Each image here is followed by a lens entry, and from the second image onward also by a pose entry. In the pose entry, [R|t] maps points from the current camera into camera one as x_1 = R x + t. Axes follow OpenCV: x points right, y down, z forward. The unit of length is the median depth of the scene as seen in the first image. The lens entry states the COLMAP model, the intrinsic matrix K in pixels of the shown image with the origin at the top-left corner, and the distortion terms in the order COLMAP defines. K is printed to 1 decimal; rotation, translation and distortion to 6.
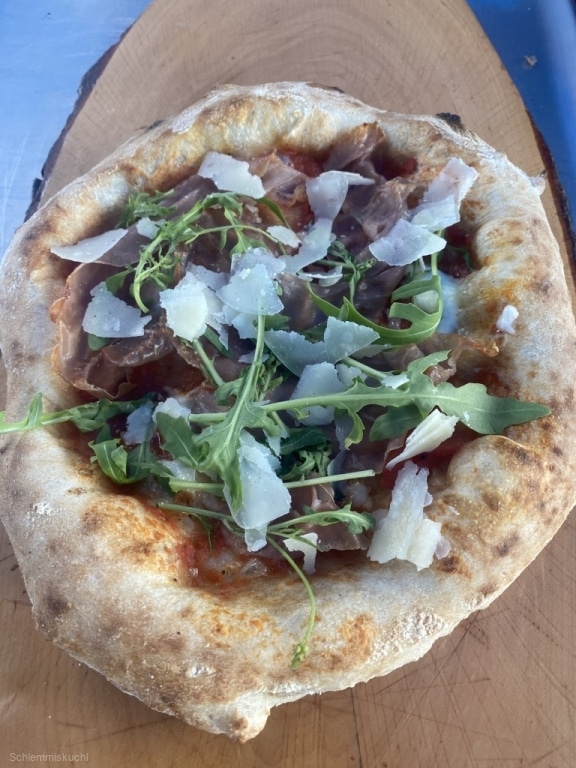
lens RADIAL K [[586.7, 0, 286.0], [0, 586.7, 388.6], [0, 0, 1]] dist [-0.000275, -0.001690]
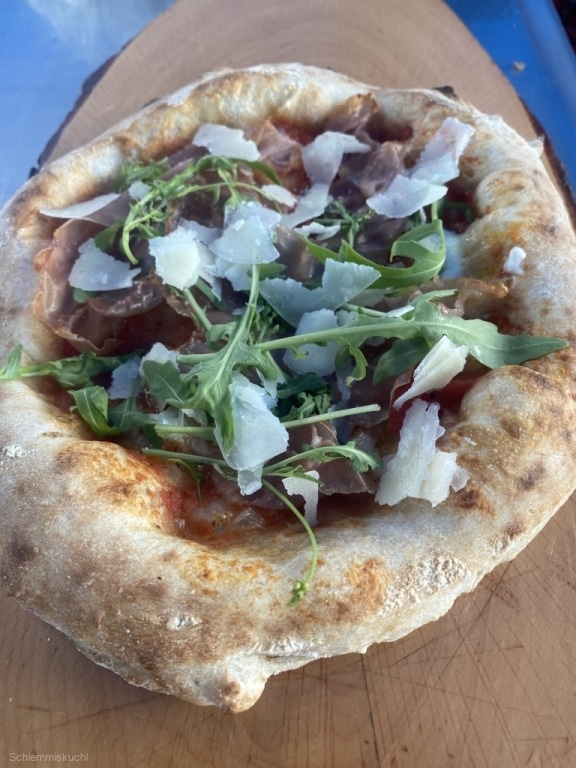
lens RADIAL K [[586.7, 0, 289.9], [0, 586.7, 380.7], [0, 0, 1]] dist [-0.000275, -0.001690]
pose [[0.999855, -0.016828, -0.002759, 0.013444], [0.016296, 0.990565, -0.136073, 0.207225], [0.005023, 0.136008, 0.990695, 0.086718]]
